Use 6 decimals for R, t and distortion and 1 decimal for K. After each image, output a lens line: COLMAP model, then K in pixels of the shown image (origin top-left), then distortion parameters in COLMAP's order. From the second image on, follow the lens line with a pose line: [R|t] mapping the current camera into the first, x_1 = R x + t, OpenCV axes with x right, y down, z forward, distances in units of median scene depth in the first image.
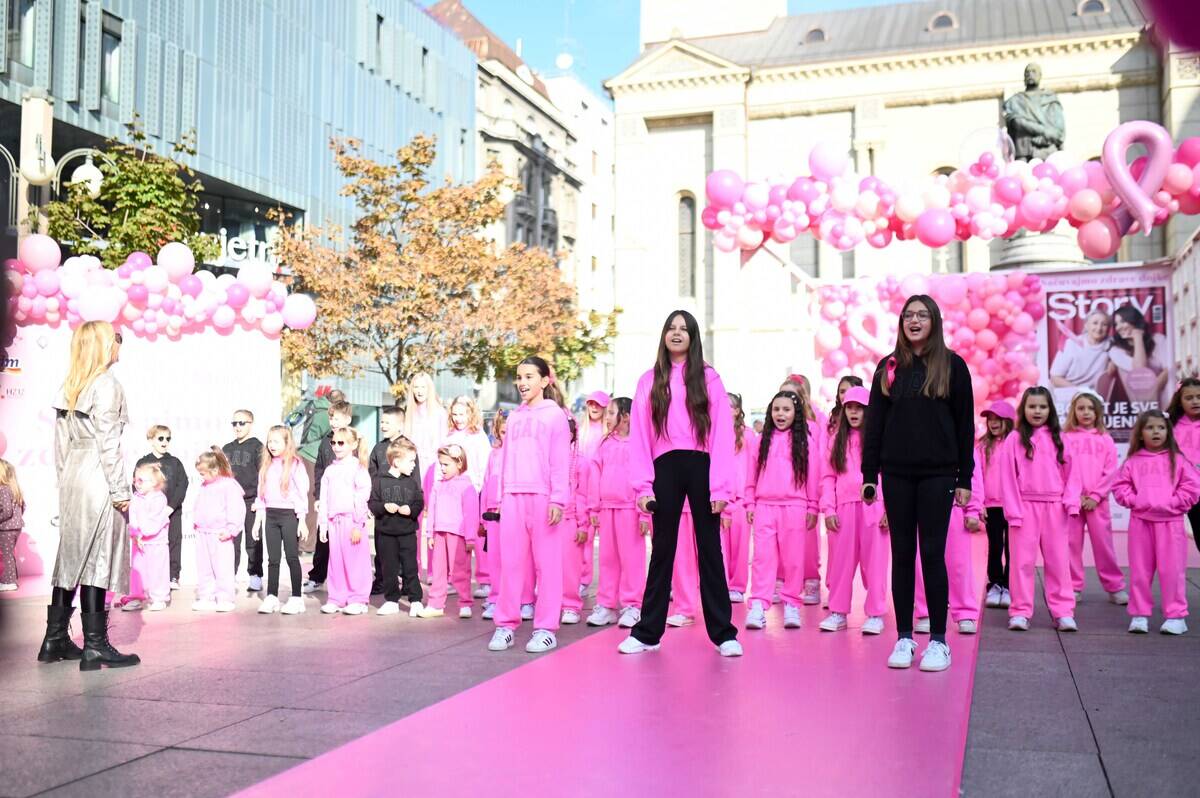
lens RADIAL K [[1204.1, 0, 594.7], [0, 1204.1, 365.3], [0, 0, 1]] dist [-0.008075, 0.000000]
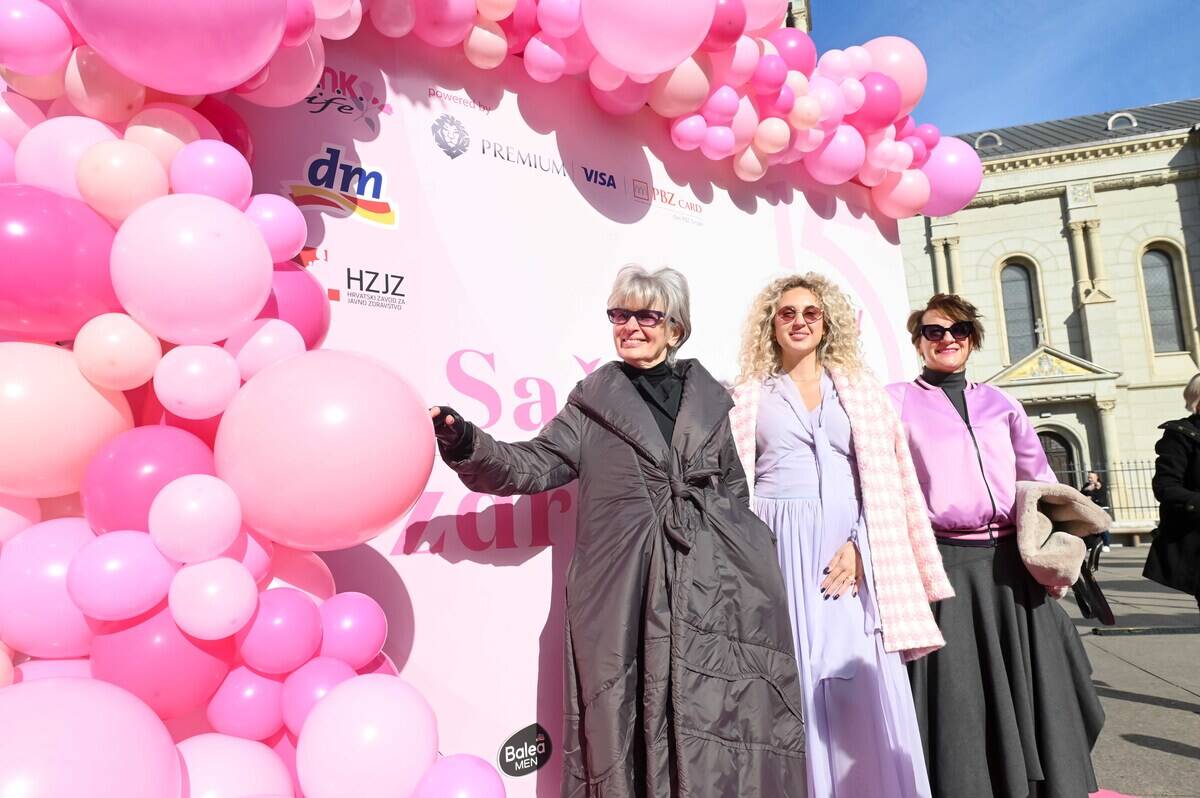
lens RADIAL K [[818.2, 0, 616.2], [0, 818.2, 415.0], [0, 0, 1]] dist [0.002311, -0.004889]
pose [[0.997179, -0.028189, 0.069570, -0.404256], [0.032689, 0.997388, -0.064403, 0.060455], [-0.067573, 0.066496, 0.995496, 0.744085]]
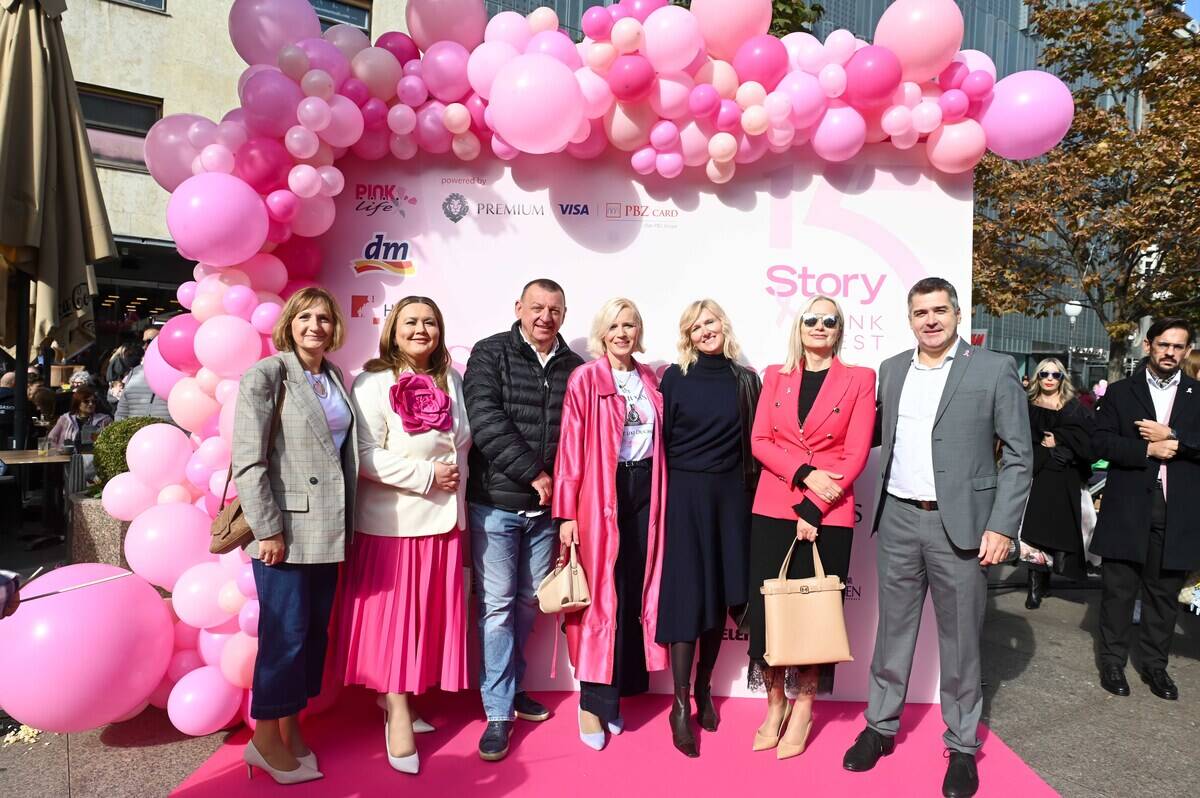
lens RADIAL K [[818.2, 0, 610.0], [0, 818.2, 417.5], [0, 0, 1]] dist [0.002311, -0.004889]
pose [[0.810046, 0.077280, -0.581252, -0.199347], [0.005480, 0.990236, 0.139293, 0.017445], [0.586341, -0.116019, 0.801713, 0.713586]]
